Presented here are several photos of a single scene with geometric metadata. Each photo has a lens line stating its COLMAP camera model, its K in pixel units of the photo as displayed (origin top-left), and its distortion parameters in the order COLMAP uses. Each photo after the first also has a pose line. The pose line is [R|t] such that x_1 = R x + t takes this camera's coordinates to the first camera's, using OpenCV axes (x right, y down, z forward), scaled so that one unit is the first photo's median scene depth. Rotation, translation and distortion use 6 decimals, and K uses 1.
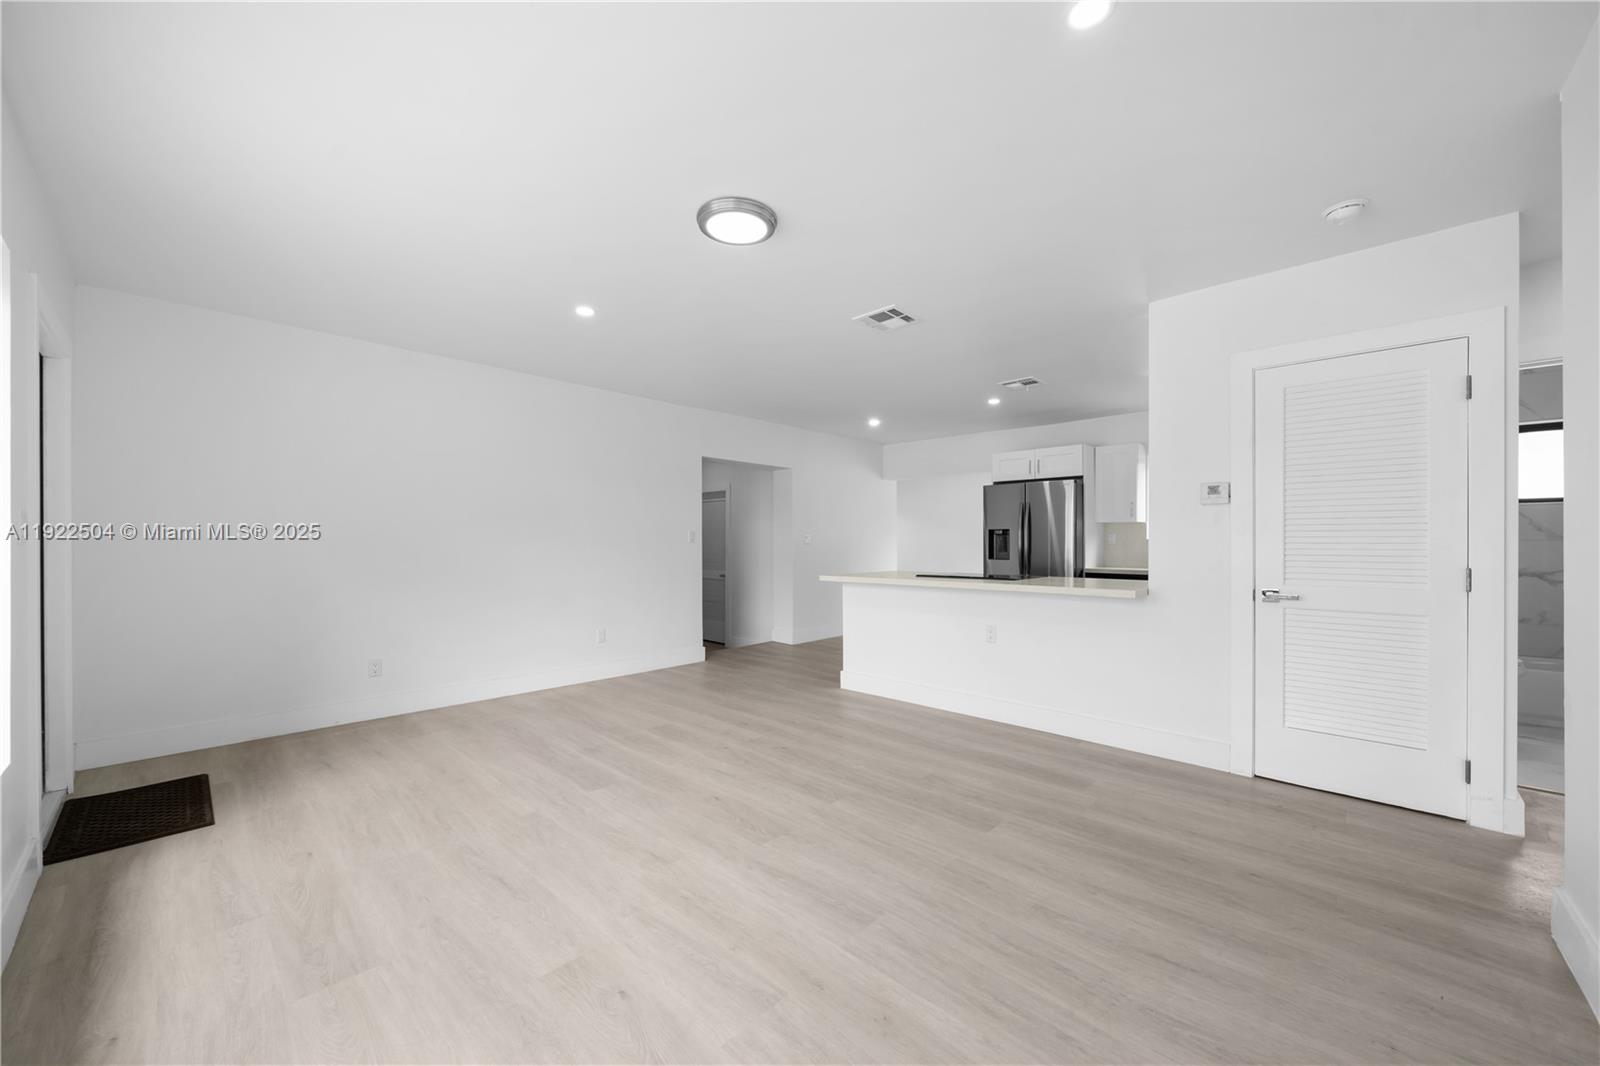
lens RADIAL K [[616.5, 0, 796.4], [0, 616.5, 539.4], [0, 0, 1]] dist [-0.003304, -0.000087]
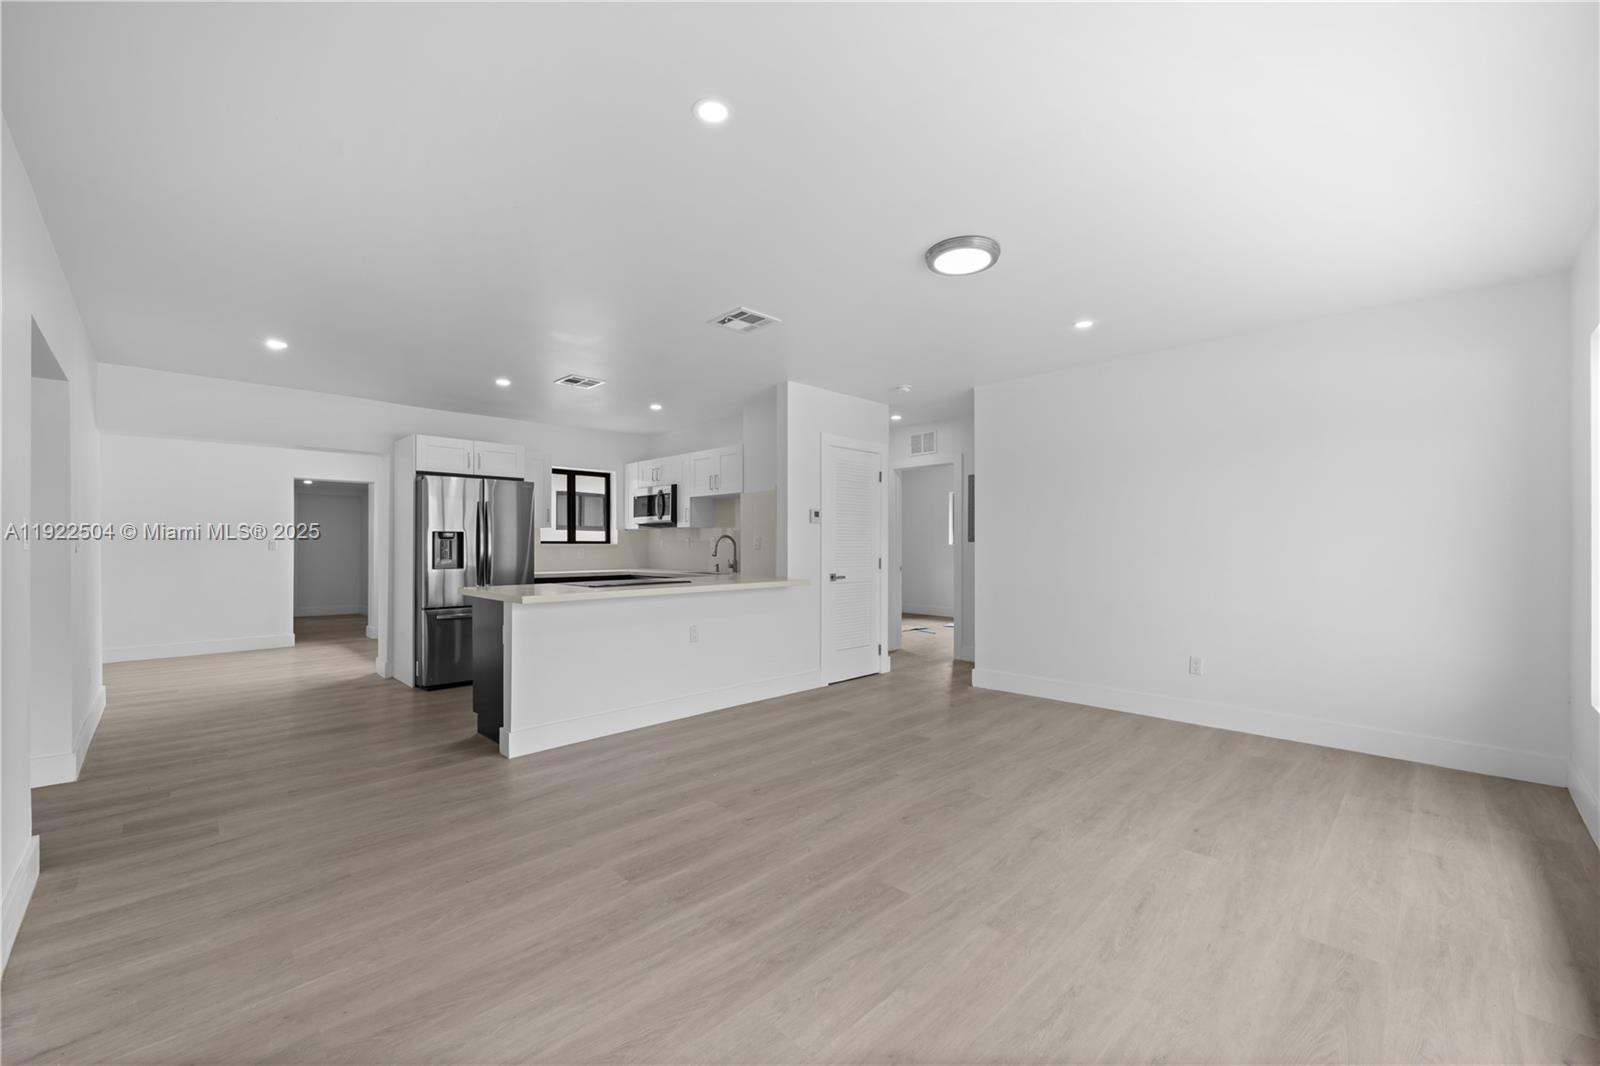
lens RADIAL K [[641.1, 0, 804.1], [0, 641.1, 540.9], [0, 0, 1]] dist [-0.001322, -0.000098]
pose [[0.007571, 0.008028, 0.999939, -0.990841], [-0.001268, 0.999967, -0.008019, 0.003259], [-0.999971, -0.001207, 0.007581, 1.017677]]
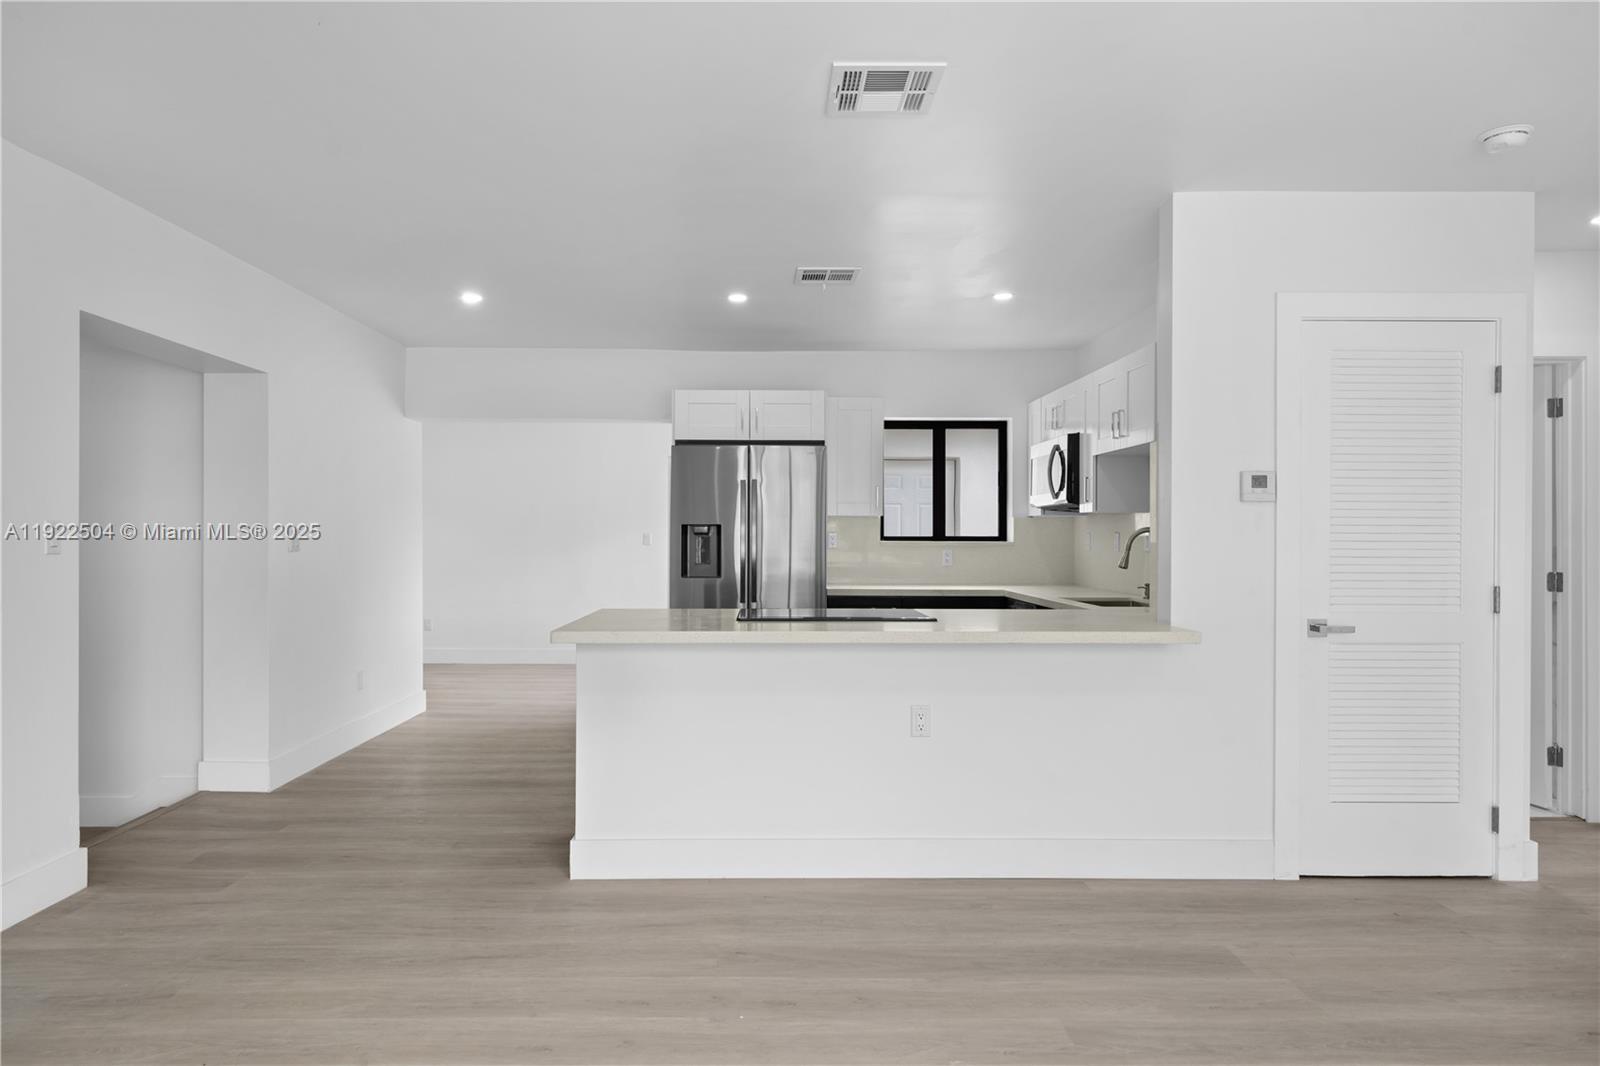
lens RADIAL K [[987.9, 0, 799.9], [0, 987.9, 530.9], [0, 0, 1]] dist [0.004331, 0.000902]
pose [[0.707329, 0.006163, 0.706857, -0.487838], [-0.006387, 0.999977, -0.002327, -0.017851], [-0.706855, -0.002868, 0.707352, 0.571557]]
